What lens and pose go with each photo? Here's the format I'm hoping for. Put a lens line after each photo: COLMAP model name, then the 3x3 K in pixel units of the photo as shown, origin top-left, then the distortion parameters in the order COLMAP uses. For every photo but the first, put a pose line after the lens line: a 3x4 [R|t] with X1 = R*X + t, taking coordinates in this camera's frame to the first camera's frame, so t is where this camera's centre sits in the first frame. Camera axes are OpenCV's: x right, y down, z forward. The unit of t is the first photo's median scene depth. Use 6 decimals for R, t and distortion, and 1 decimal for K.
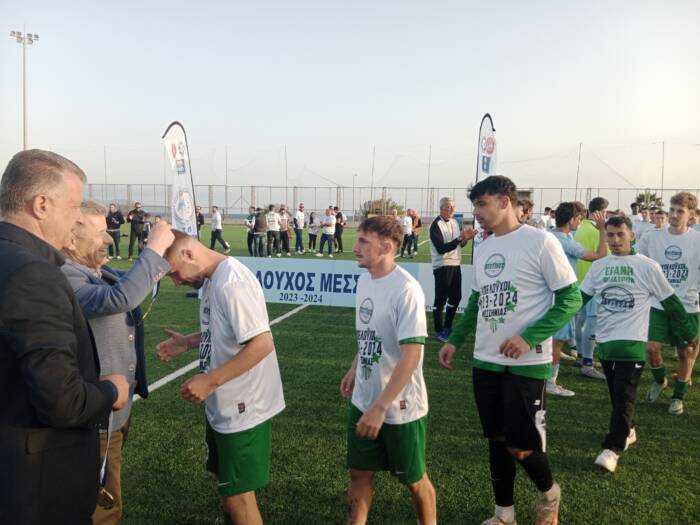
lens RADIAL K [[540.0, 0, 347.0], [0, 540.0, 257.2], [0, 0, 1]] dist [0.109662, -0.182902]
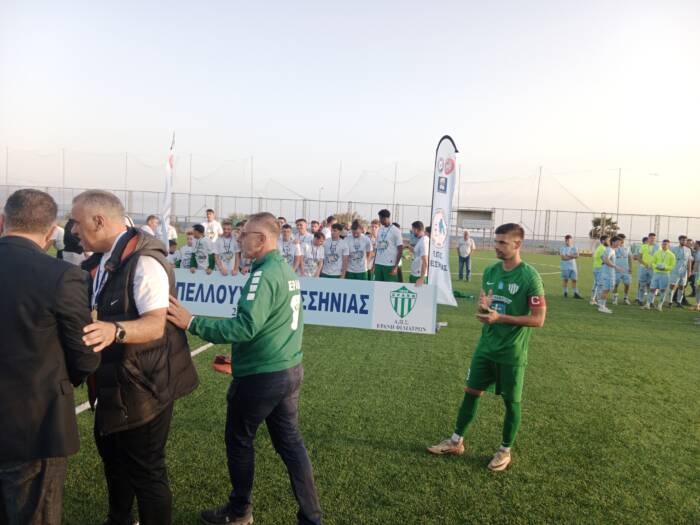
lens RADIAL K [[540.9, 0, 346.2], [0, 540.9, 263.0], [0, 0, 1]] dist [0.106618, -0.181850]
pose [[0.997582, 0.030319, 0.062530, 0.016506], [-0.029447, 0.999456, -0.014821, -0.005869], [-0.062945, 0.012944, 0.997933, 0.012434]]
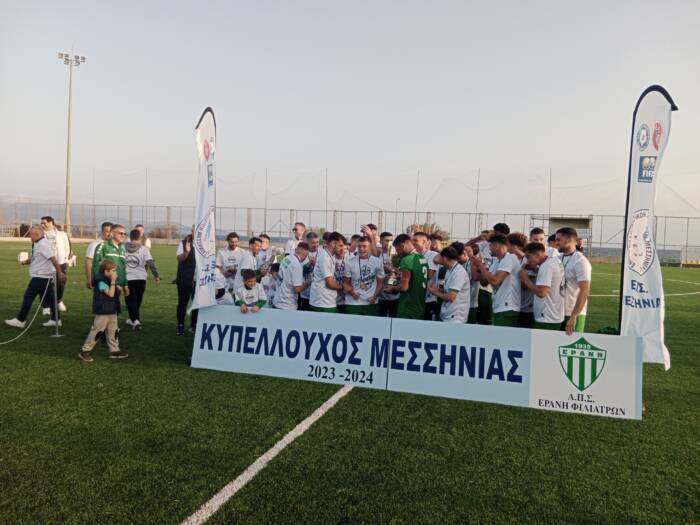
lens RADIAL K [[542.3, 0, 346.6], [0, 542.3, 262.0], [0, 0, 1]] dist [0.101879, -0.176794]
pose [[0.997223, 0.019617, -0.071842, -0.033566], [-0.022234, 0.999112, -0.035802, -0.036908], [0.071076, 0.037300, 0.996773, 0.342848]]
